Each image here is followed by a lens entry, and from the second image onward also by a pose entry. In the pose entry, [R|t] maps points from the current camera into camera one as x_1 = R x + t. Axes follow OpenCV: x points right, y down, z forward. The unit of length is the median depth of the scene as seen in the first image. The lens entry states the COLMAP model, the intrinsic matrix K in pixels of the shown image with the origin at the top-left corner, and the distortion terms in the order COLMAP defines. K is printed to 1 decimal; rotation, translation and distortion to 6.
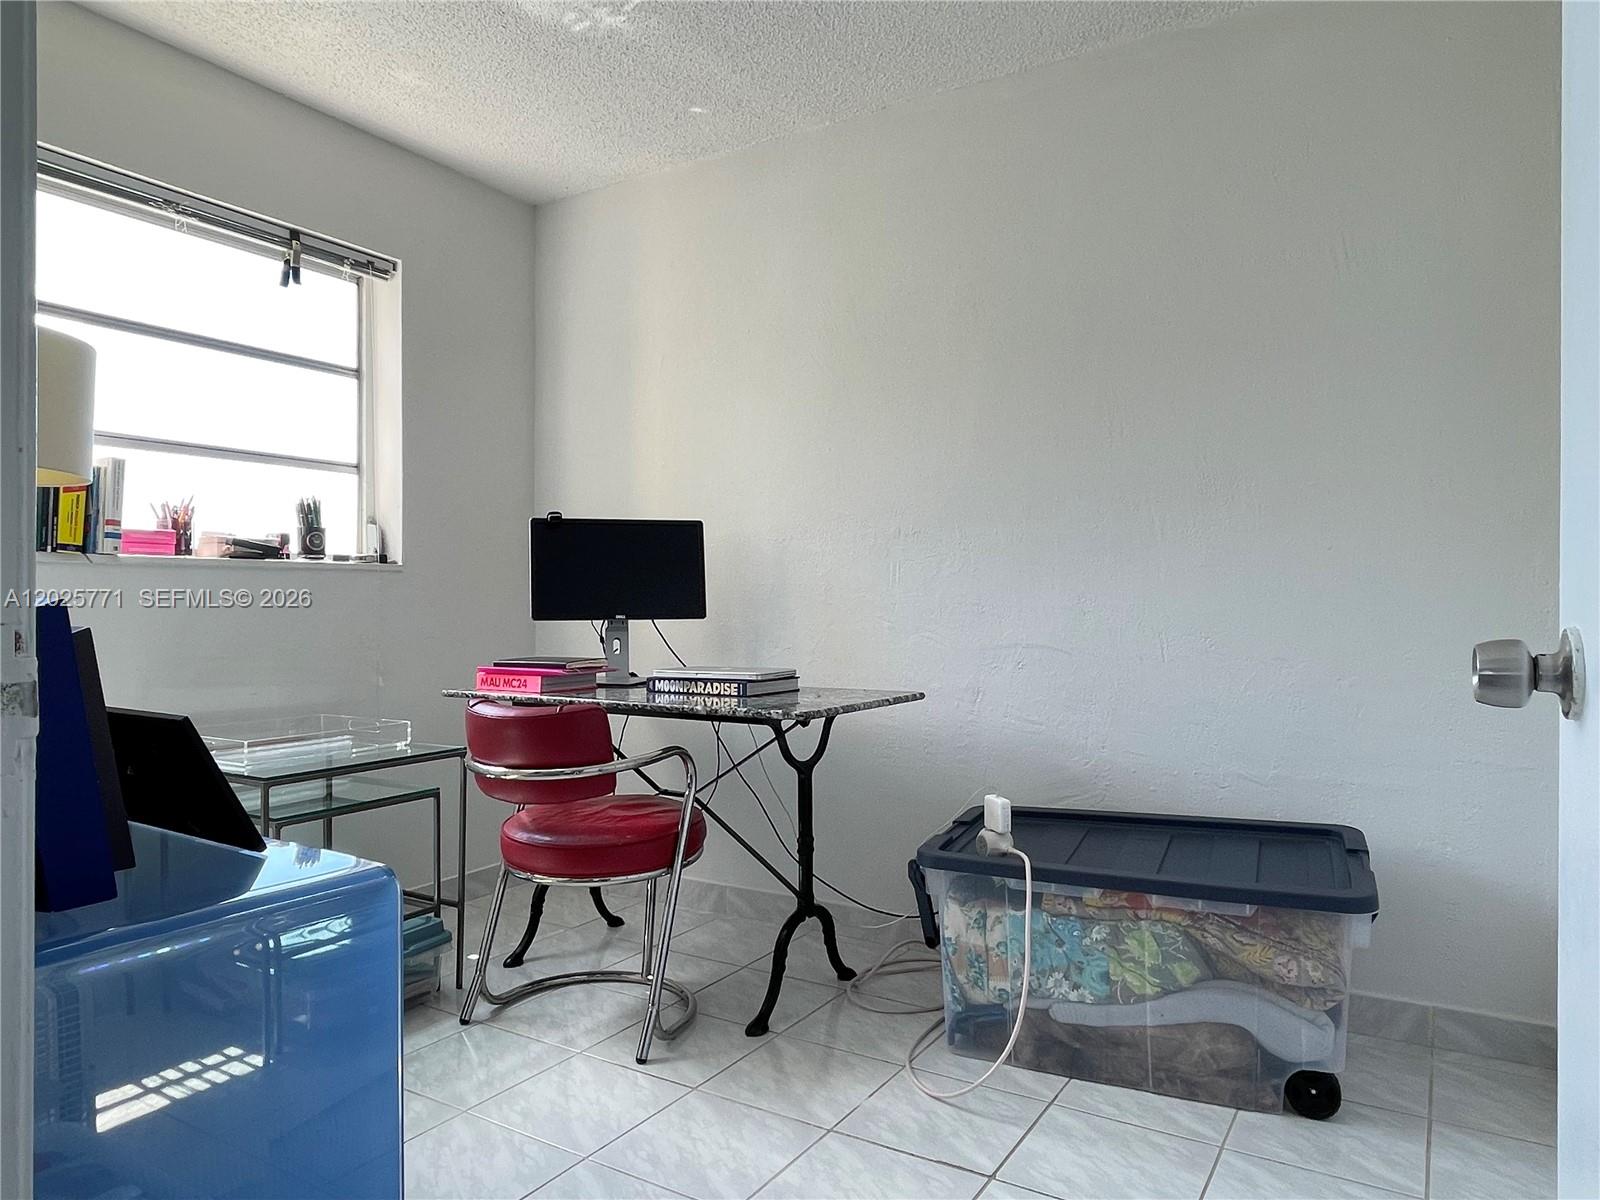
lens RADIAL K [[1038.7, 0, 795.7], [0, 1038.7, 605.7], [0, 0, 1]] dist [-0.002907, -0.000175]
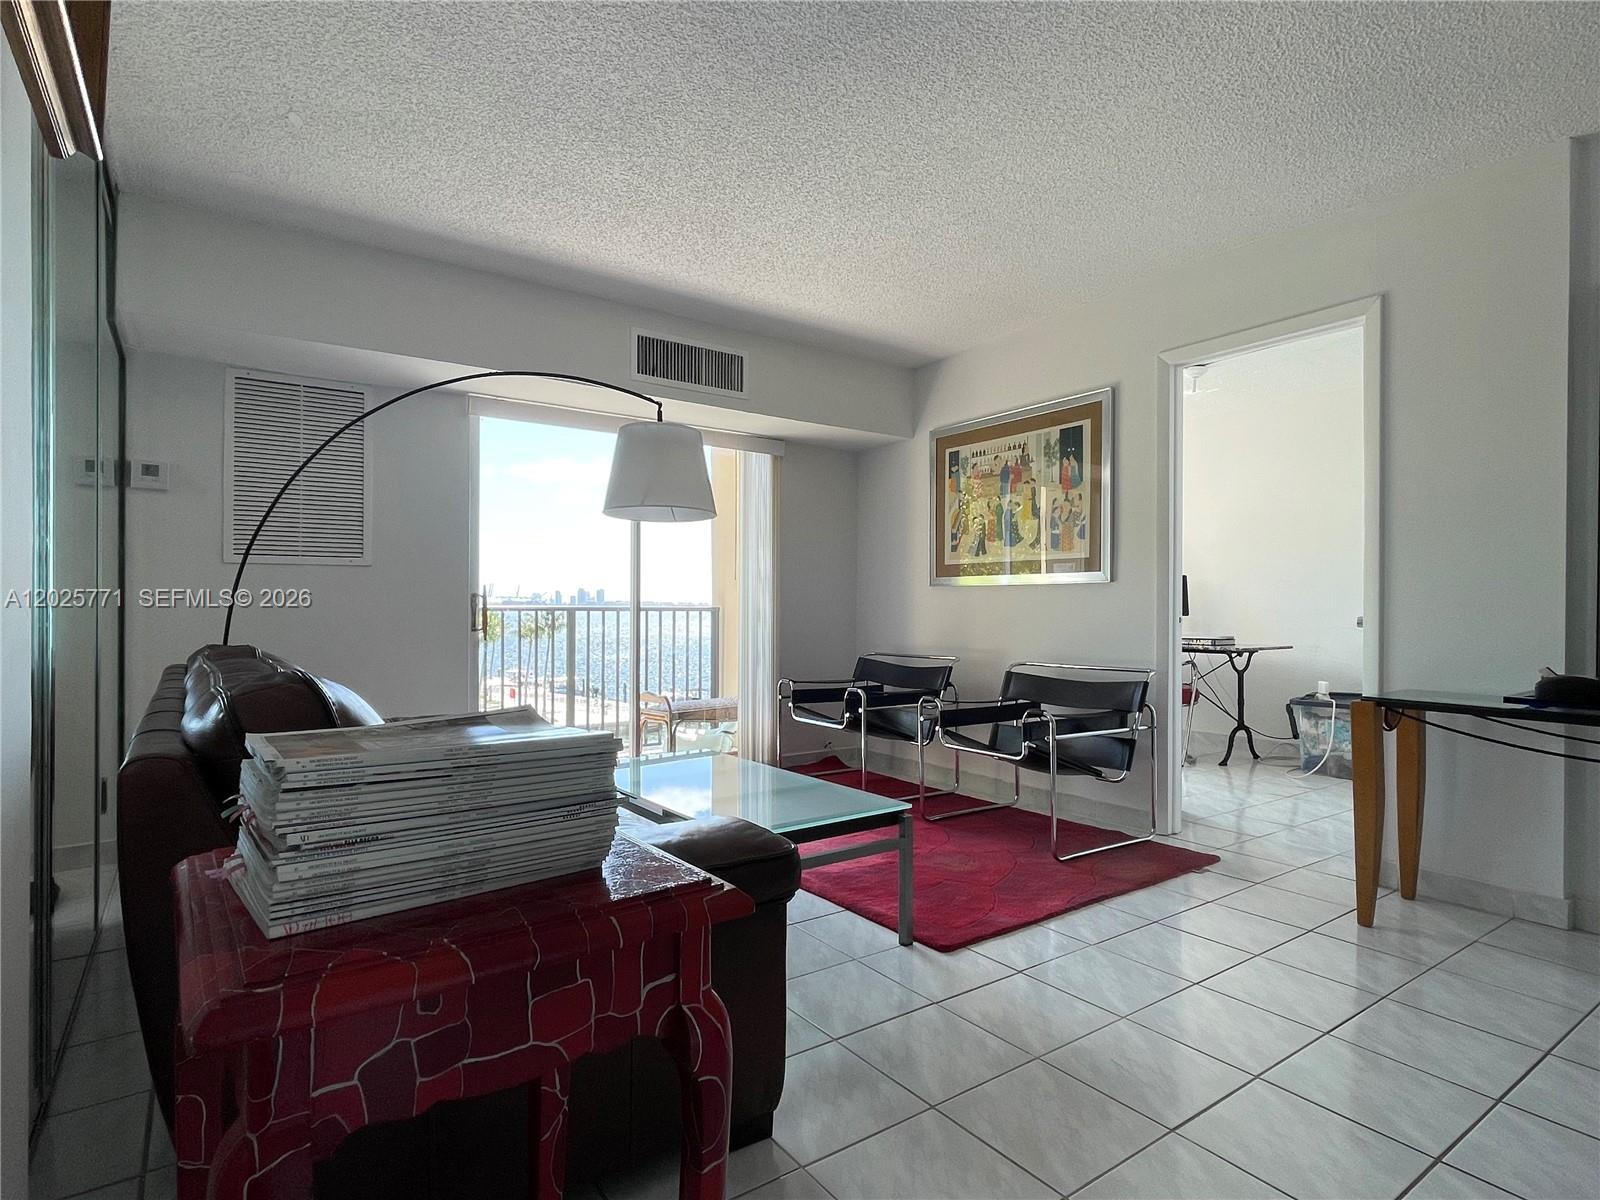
lens RADIAL K [[853.9, 0, 809.4], [0, 853.9, 606.0], [0, 0, 1]] dist [0.003698, 0.000231]
pose [[0.922573, 0.005243, -0.385787, -0.168393], [-0.004914, 0.999986, 0.001839, -0.010755], [0.385791, 0.000200, 0.922586, -1.447355]]
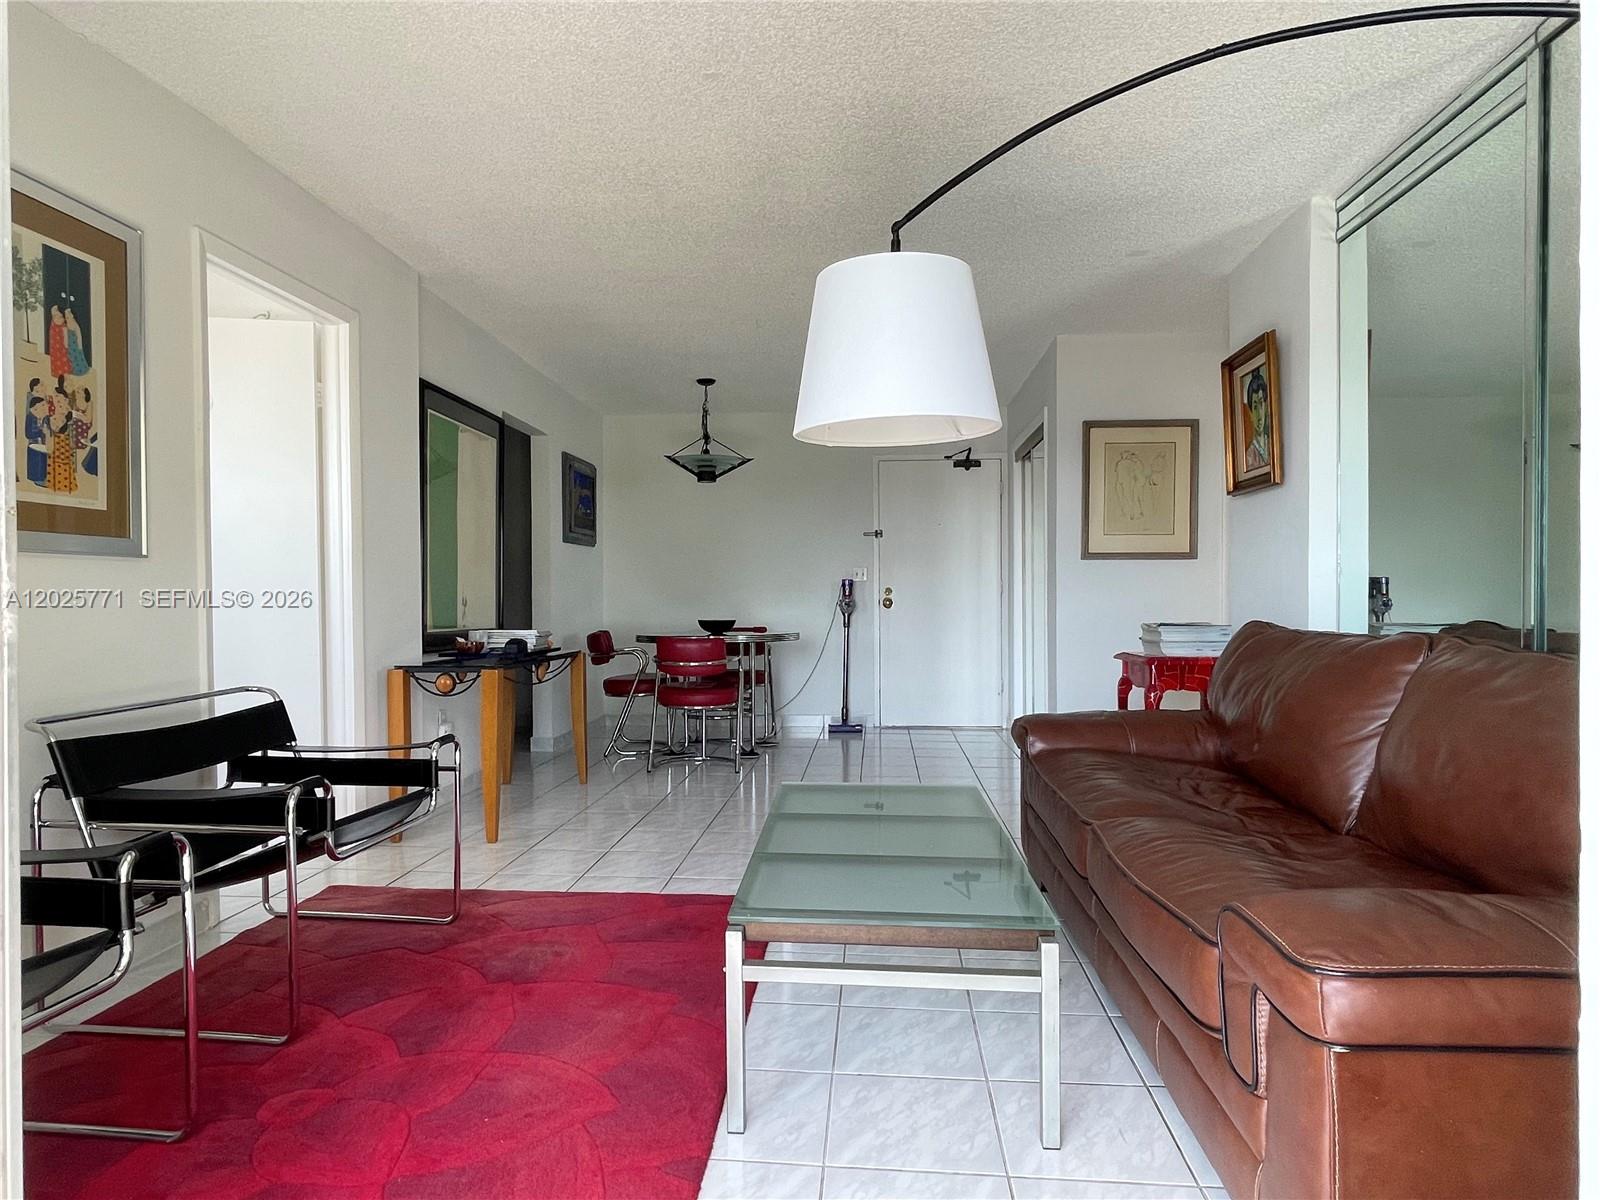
lens RADIAL K [[933.9, 0, 797.0], [0, 933.9, 604.6], [0, 0, 1]] dist [0.000724, 0.000150]
pose [[-0.456463, -0.000446, 0.889742, -1.502798], [0.003564, 0.999991, 0.002329, -0.003023], [-0.889735, 0.004234, -0.456457, 0.041047]]
